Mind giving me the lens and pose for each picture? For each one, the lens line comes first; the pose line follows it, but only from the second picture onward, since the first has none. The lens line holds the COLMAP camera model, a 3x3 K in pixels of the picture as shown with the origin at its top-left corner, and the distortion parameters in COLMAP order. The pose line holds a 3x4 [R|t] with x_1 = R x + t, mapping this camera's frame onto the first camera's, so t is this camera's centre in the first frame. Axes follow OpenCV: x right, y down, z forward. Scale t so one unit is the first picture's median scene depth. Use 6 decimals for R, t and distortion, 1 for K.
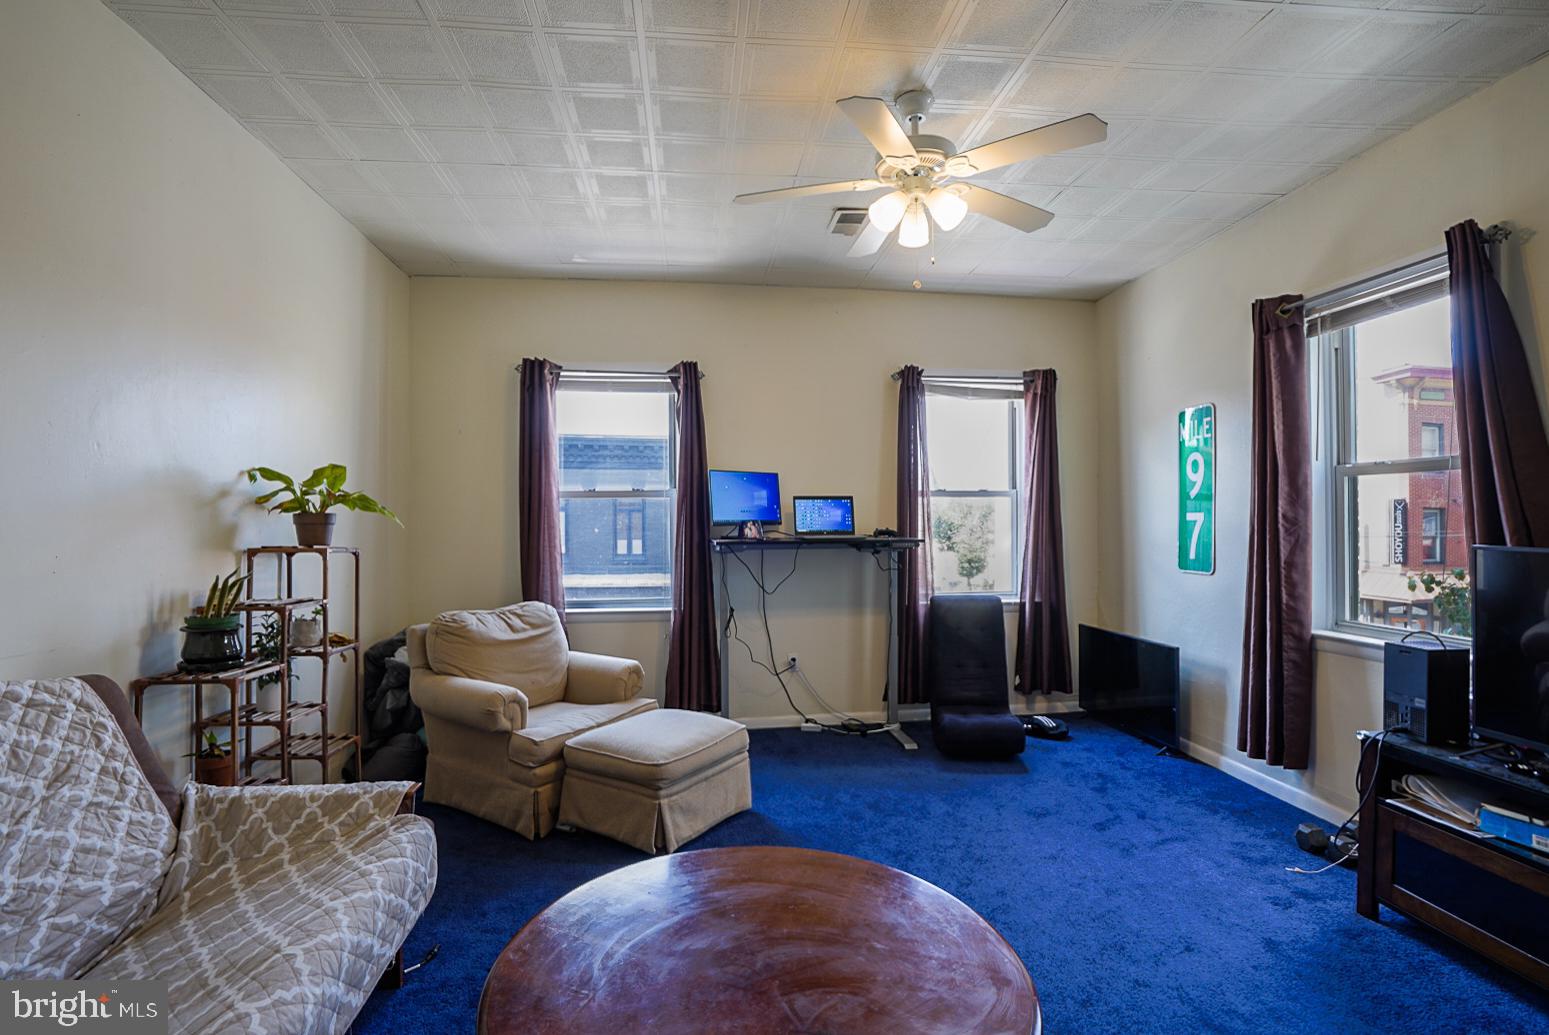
lens RADIAL K [[744.8, 0, 779.8], [0, 744.8, 521.1], [0, 0, 1]] dist [-0.014514, 0.005894]
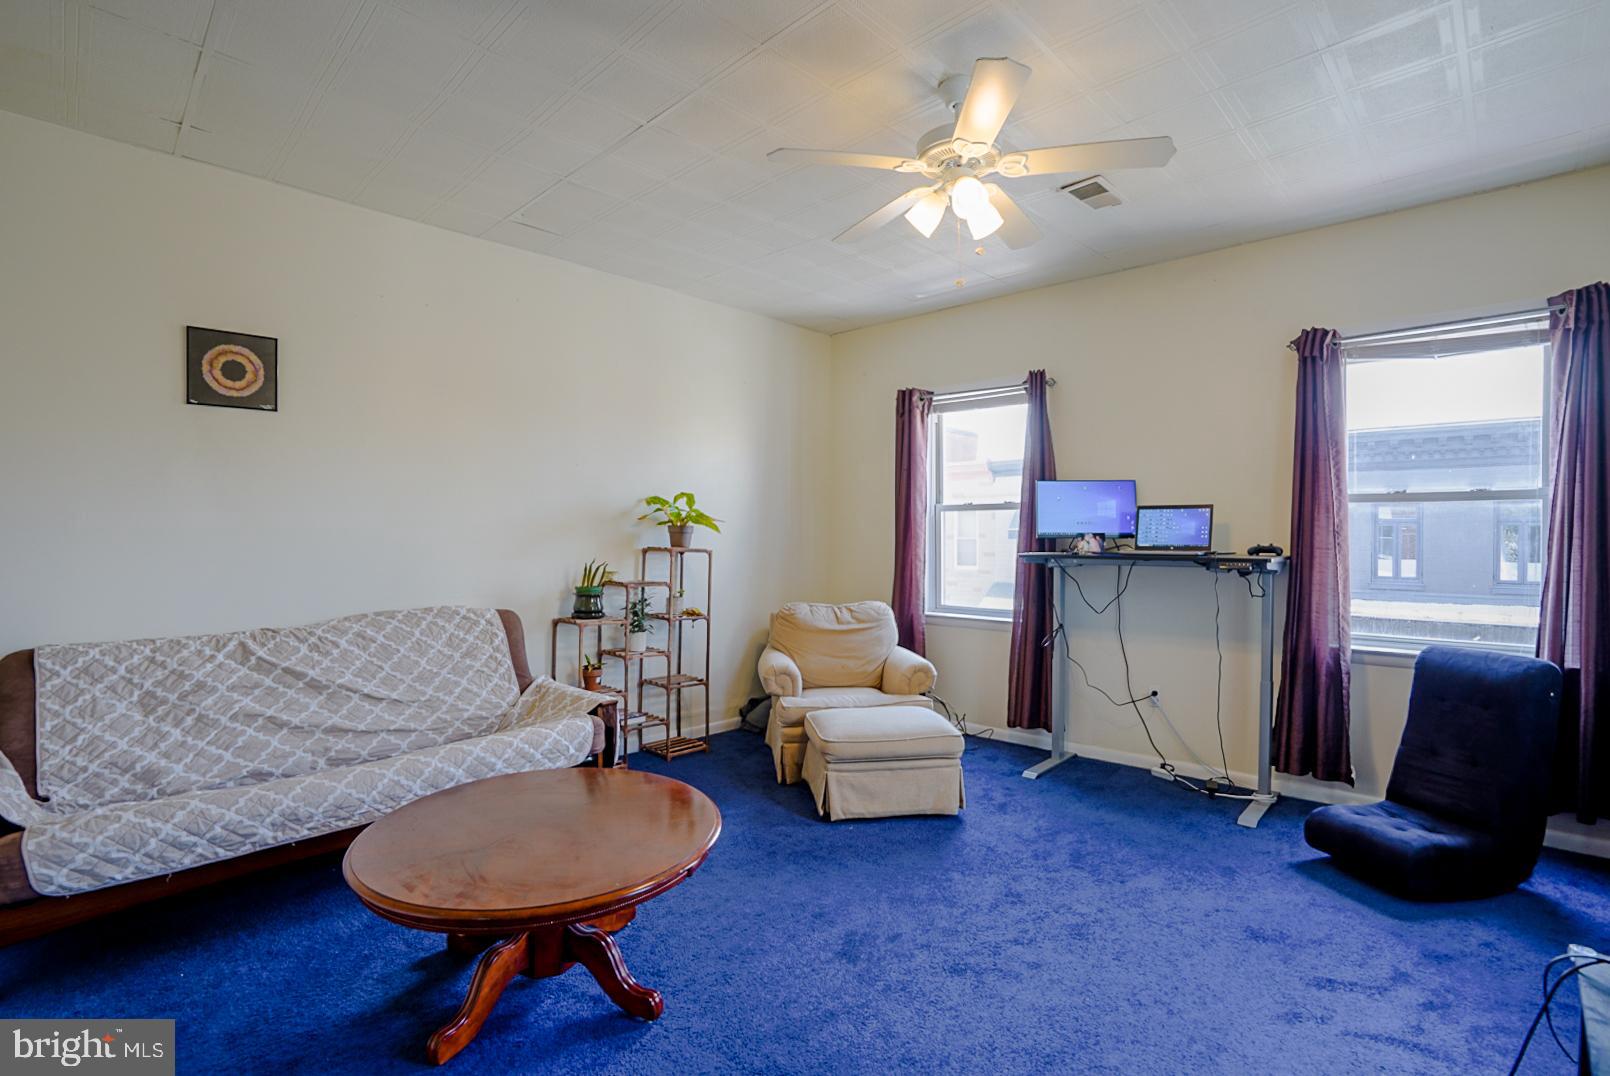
lens RADIAL K [[774.1, 0, 810.1], [0, 774.1, 543.4], [0, 0, 1]] dist [-0.014514, 0.005894]
pose [[0.651981, 0.014652, -0.758094, 0.552044], [-0.005768, 0.999880, 0.014364, 0.000398], [0.758213, -0.004993, 0.651988, 0.138464]]
